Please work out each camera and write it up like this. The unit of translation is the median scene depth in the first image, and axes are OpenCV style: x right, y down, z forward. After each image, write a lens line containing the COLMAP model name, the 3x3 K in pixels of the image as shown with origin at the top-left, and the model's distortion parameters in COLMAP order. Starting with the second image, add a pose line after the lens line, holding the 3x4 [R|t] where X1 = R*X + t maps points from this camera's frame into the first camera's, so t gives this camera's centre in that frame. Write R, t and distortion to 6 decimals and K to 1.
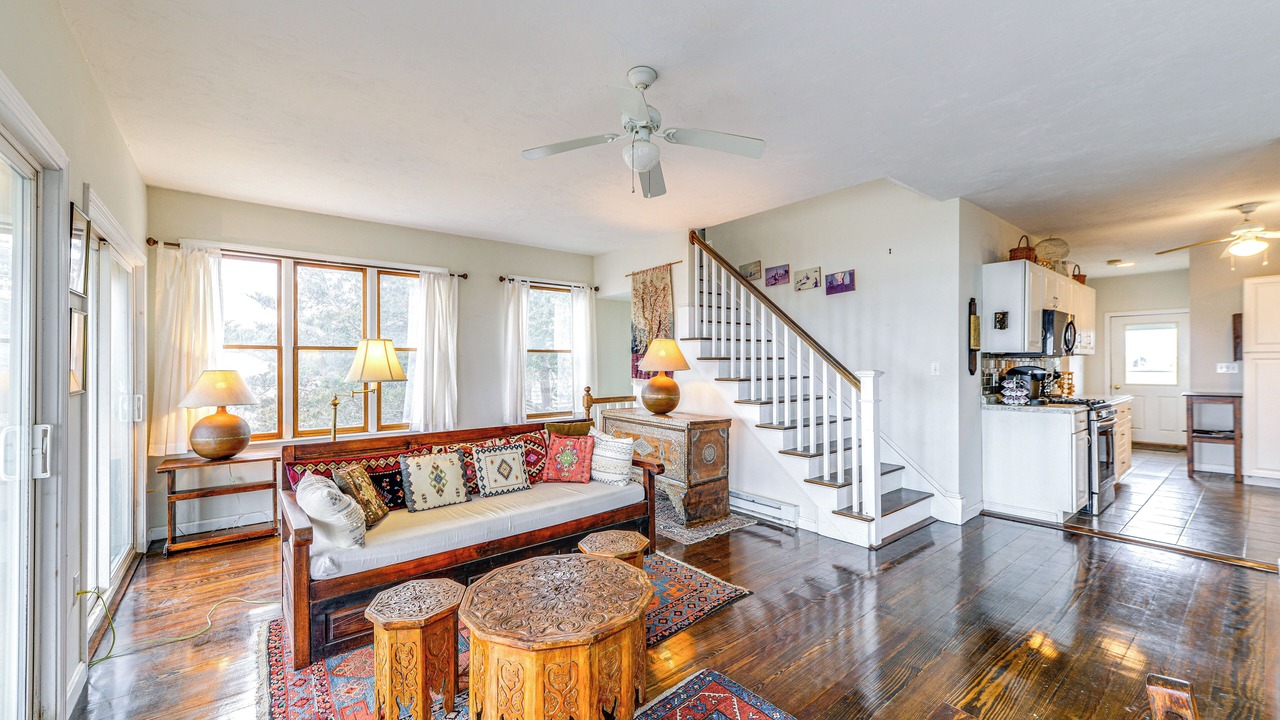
lens RADIAL K [[506.4, 0, 641.3], [0, 506.4, 364.7], [0, 0, 1]] dist [-0.013412, -0.000119]
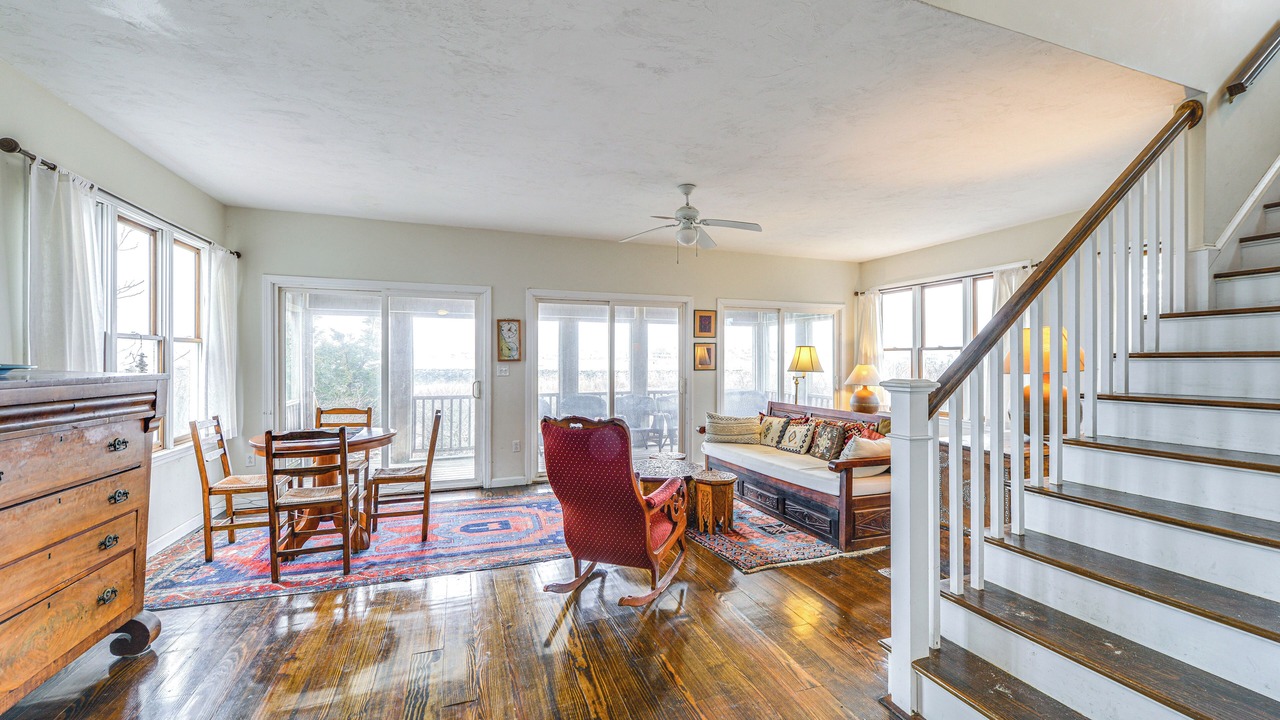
lens RADIAL K [[506.4, 0, 651.3], [0, 506.4, 368.0], [0, 0, 1]] dist [-0.013412, -0.000119]
pose [[-0.323967, 0.014759, -0.945953, 1.041798], [0.012922, 0.999854, 0.011174, -0.009178], [0.945980, -0.008604, -0.324110, 0.919228]]
